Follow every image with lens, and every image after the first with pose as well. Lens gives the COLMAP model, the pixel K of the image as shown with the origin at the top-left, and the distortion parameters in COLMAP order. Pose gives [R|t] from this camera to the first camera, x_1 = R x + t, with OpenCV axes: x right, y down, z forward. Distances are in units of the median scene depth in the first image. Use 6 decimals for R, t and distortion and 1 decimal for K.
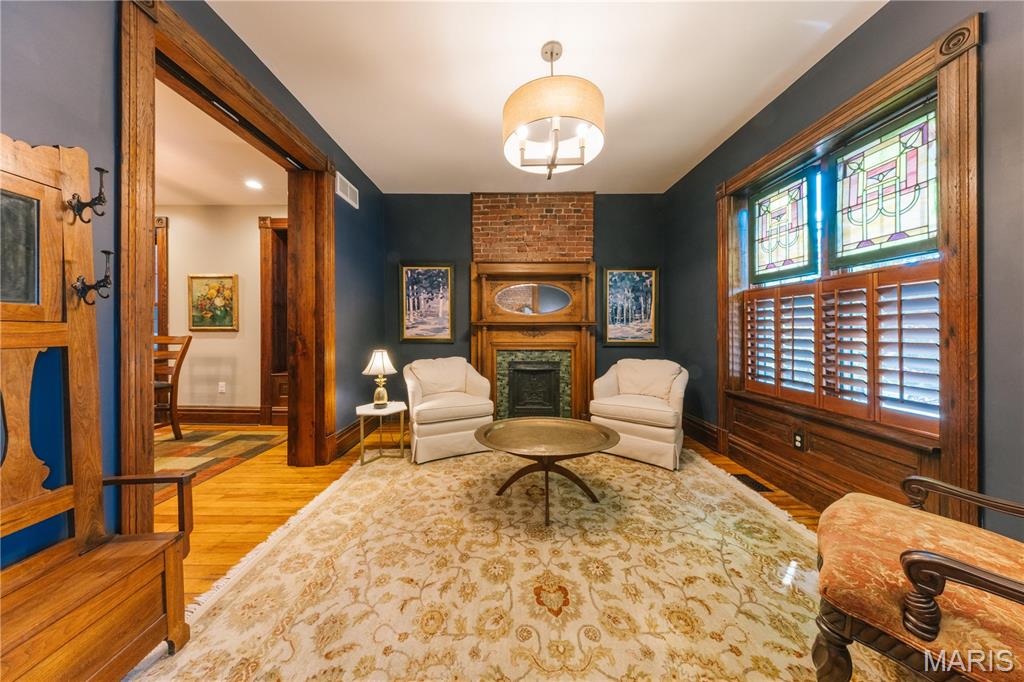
lens RADIAL K [[318.6, 0, 510.2], [0, 318.6, 332.0], [0, 0, 1]] dist [0.001885, -0.000021]
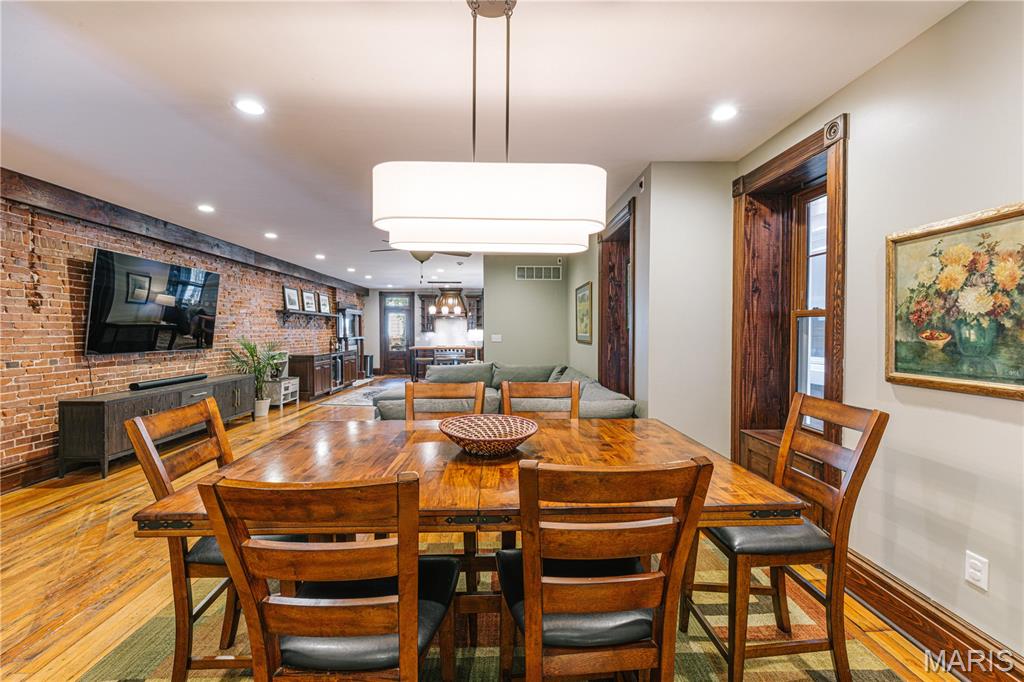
lens RADIAL K [[429.6, 0, 510.9], [0, 429.6, 343.0], [0, 0, 1]] dist [-0.002059, 0.000071]
pose [[0.041100, 0.027634, -0.998773, -0.504897], [0.001823, 0.999614, 0.027732, -0.065415], [0.999153, -0.002960, 0.041034, 0.522756]]
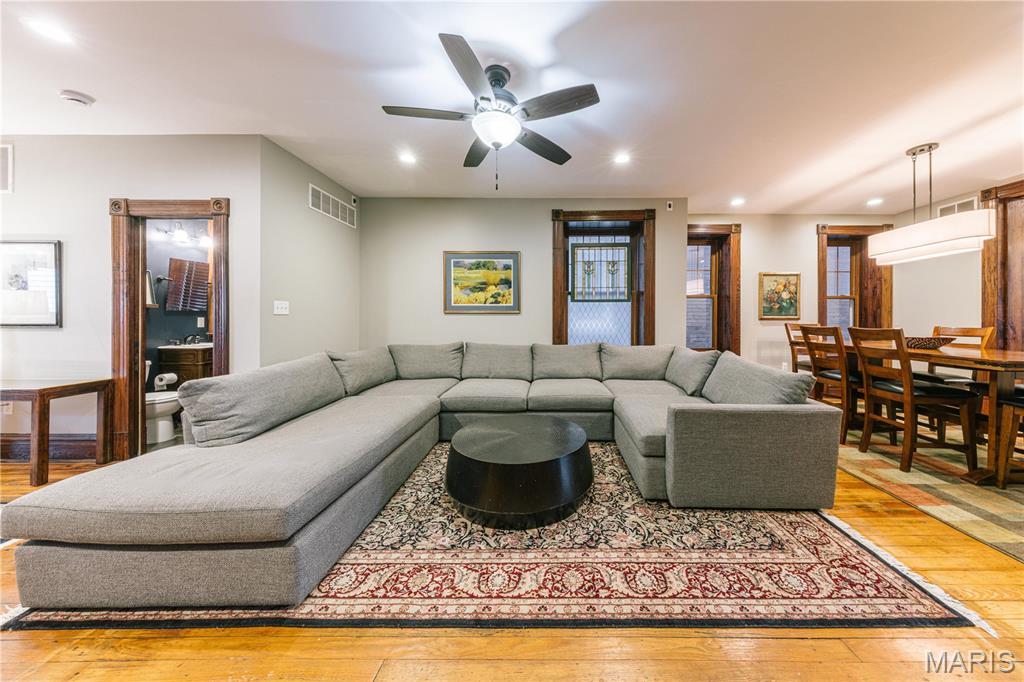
lens RADIAL K [[338.7, 0, 541.2], [0, 338.7, 317.4], [0, 0, 1]] dist [-0.000171, -0.000082]
pose [[0.999999, -0.000261, -0.001005, -1.822665], [0.000260, 1.000000, -0.000602, -0.011148], [0.001005, 0.000602, 0.999999, -0.266907]]
